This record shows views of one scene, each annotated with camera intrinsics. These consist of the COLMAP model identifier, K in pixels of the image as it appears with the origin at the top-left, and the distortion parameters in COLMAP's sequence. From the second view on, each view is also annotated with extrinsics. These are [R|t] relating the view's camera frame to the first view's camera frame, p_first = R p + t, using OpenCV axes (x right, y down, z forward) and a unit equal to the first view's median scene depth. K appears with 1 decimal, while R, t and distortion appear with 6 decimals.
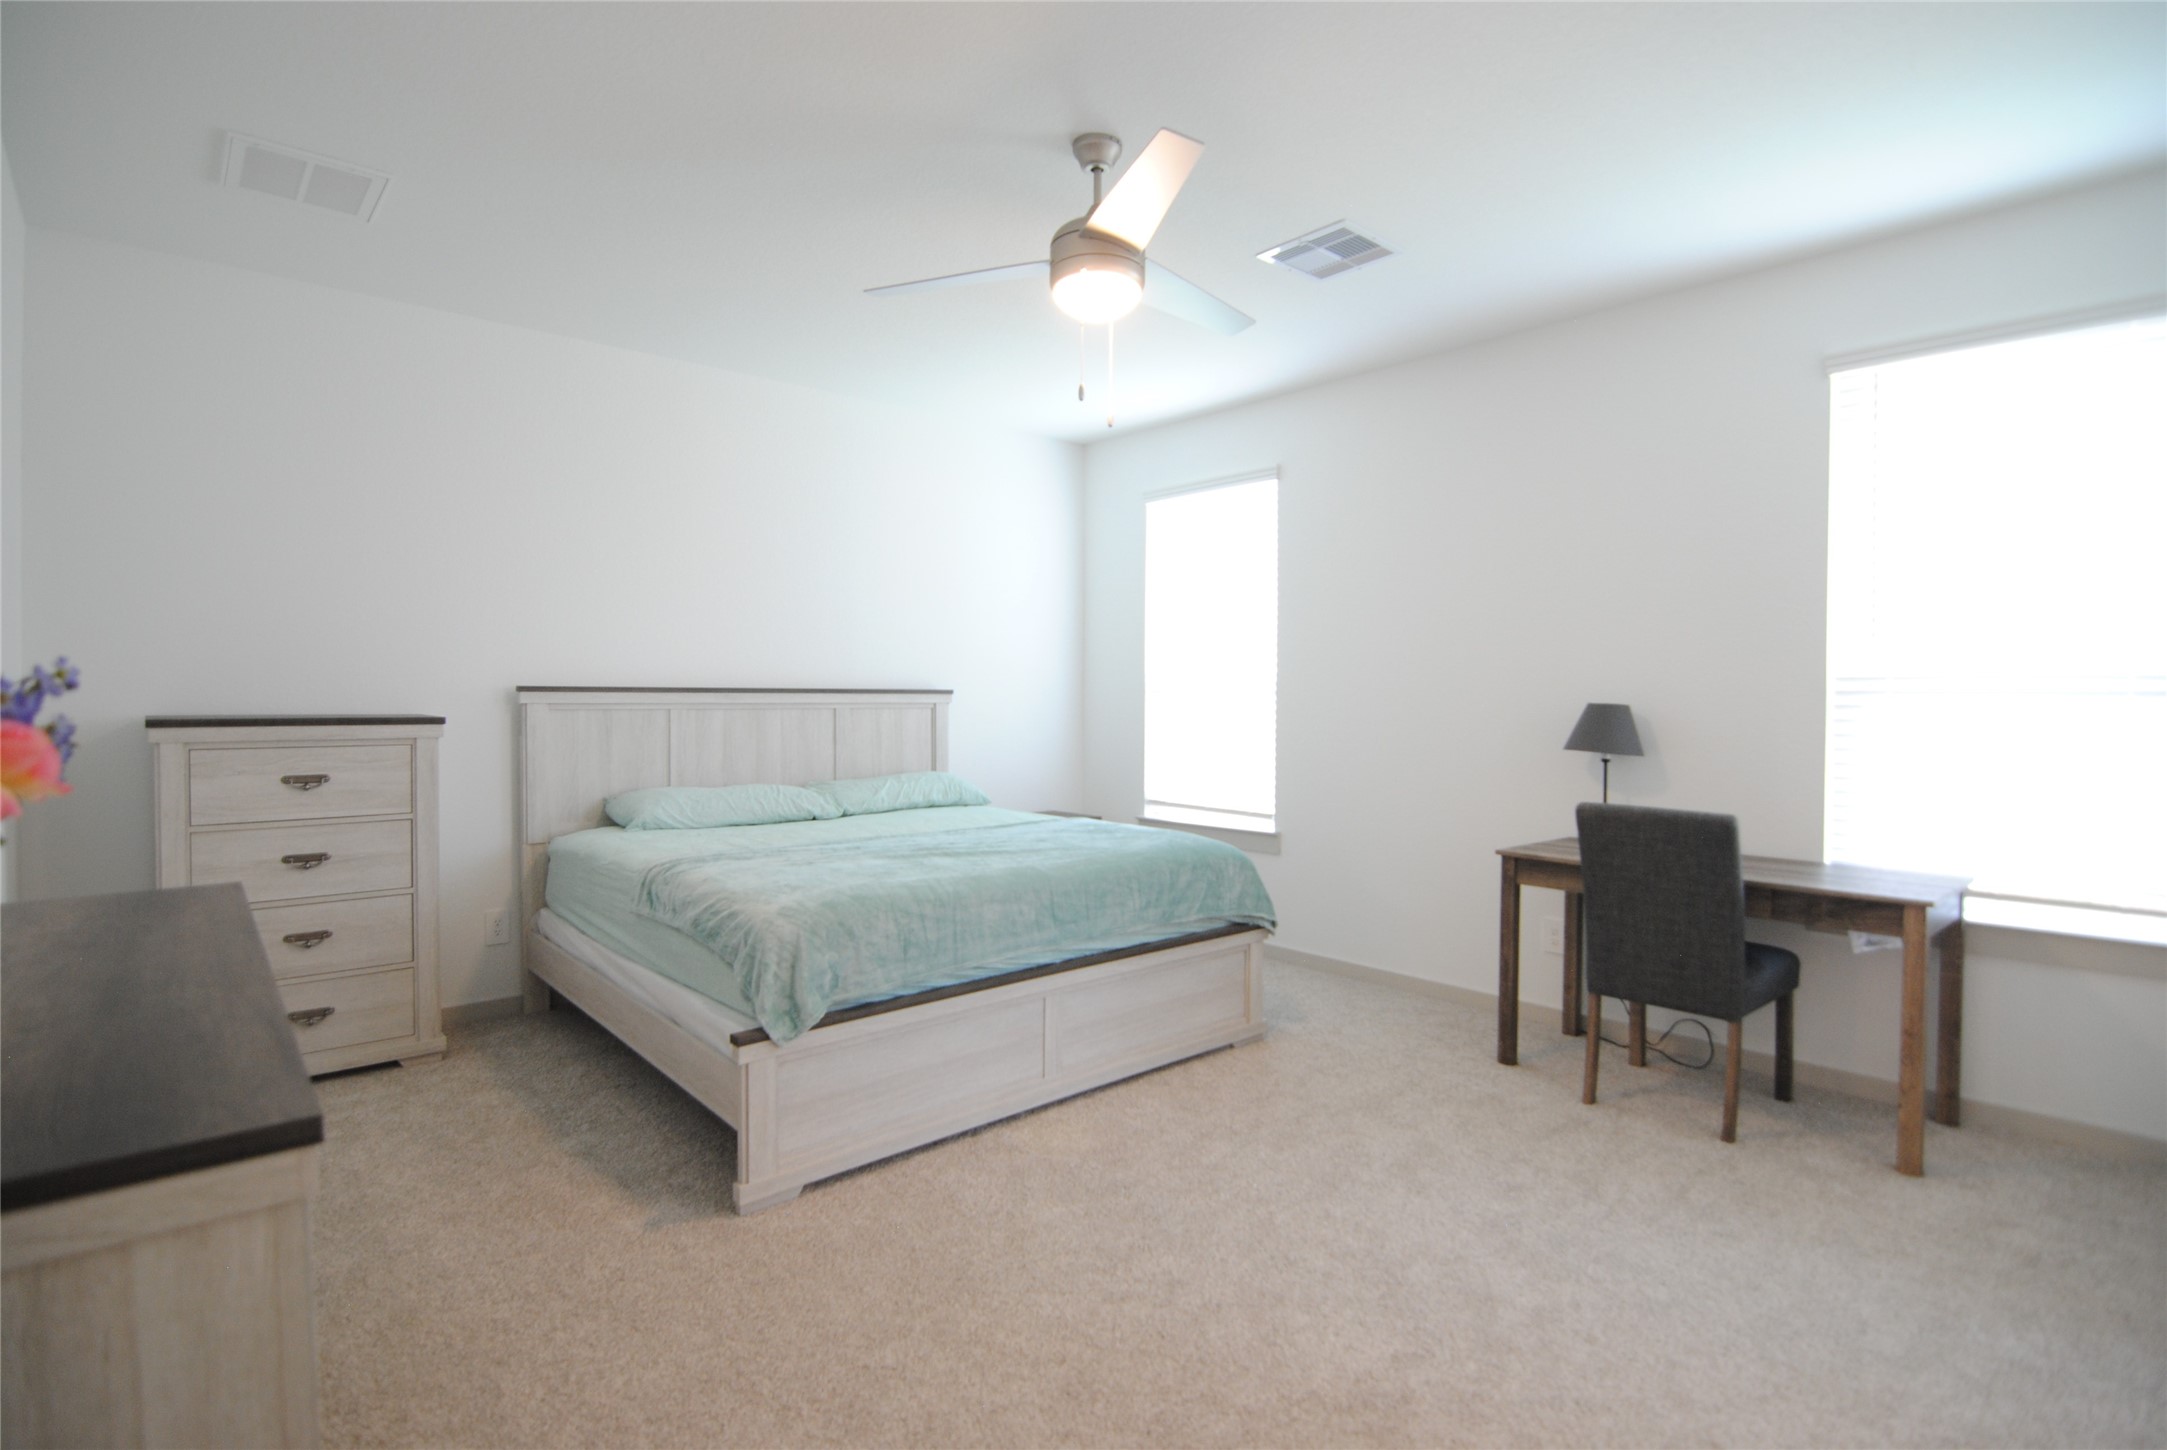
lens RADIAL K [[1050.6, 0, 1080.8], [0, 1050.6, 715.3], [0, 0, 1]] dist [0.002544, -0.017634]
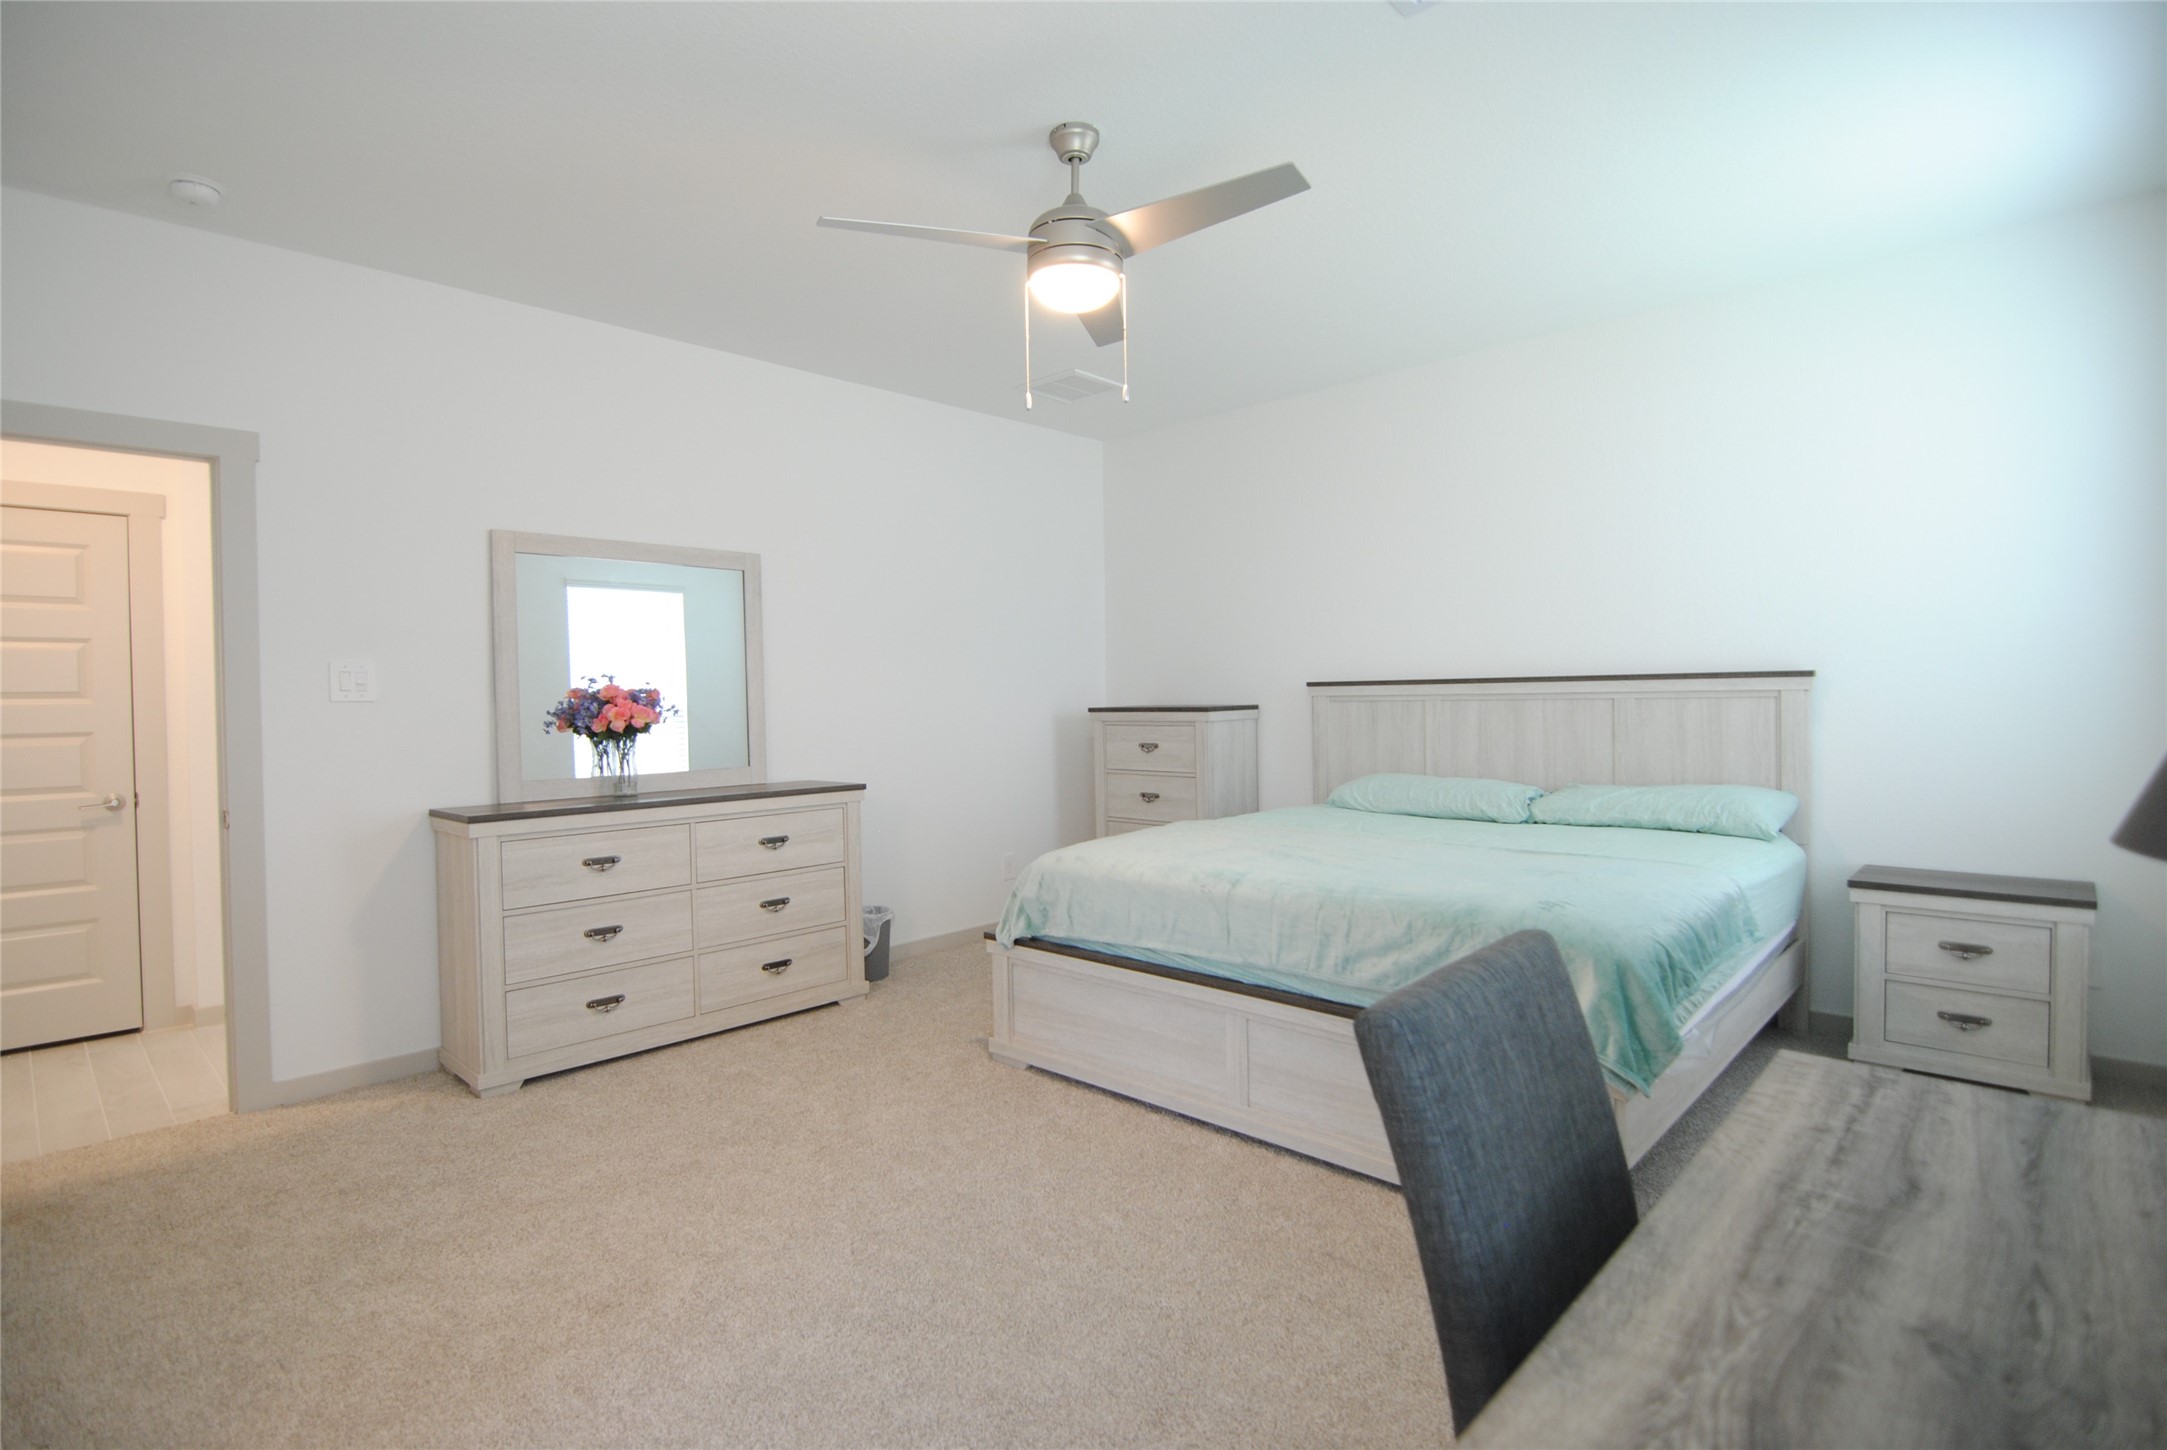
lens RADIAL K [[1050.6, 0, 1080.8], [0, 1050.6, 715.3], [0, 0, 1]] dist [0.002544, -0.017634]
pose [[0.086618, 0.011609, -0.996174, 0.612219], [-0.002561, 0.999931, 0.011430, -0.001957], [0.996238, 0.001561, 0.086641, 0.558641]]
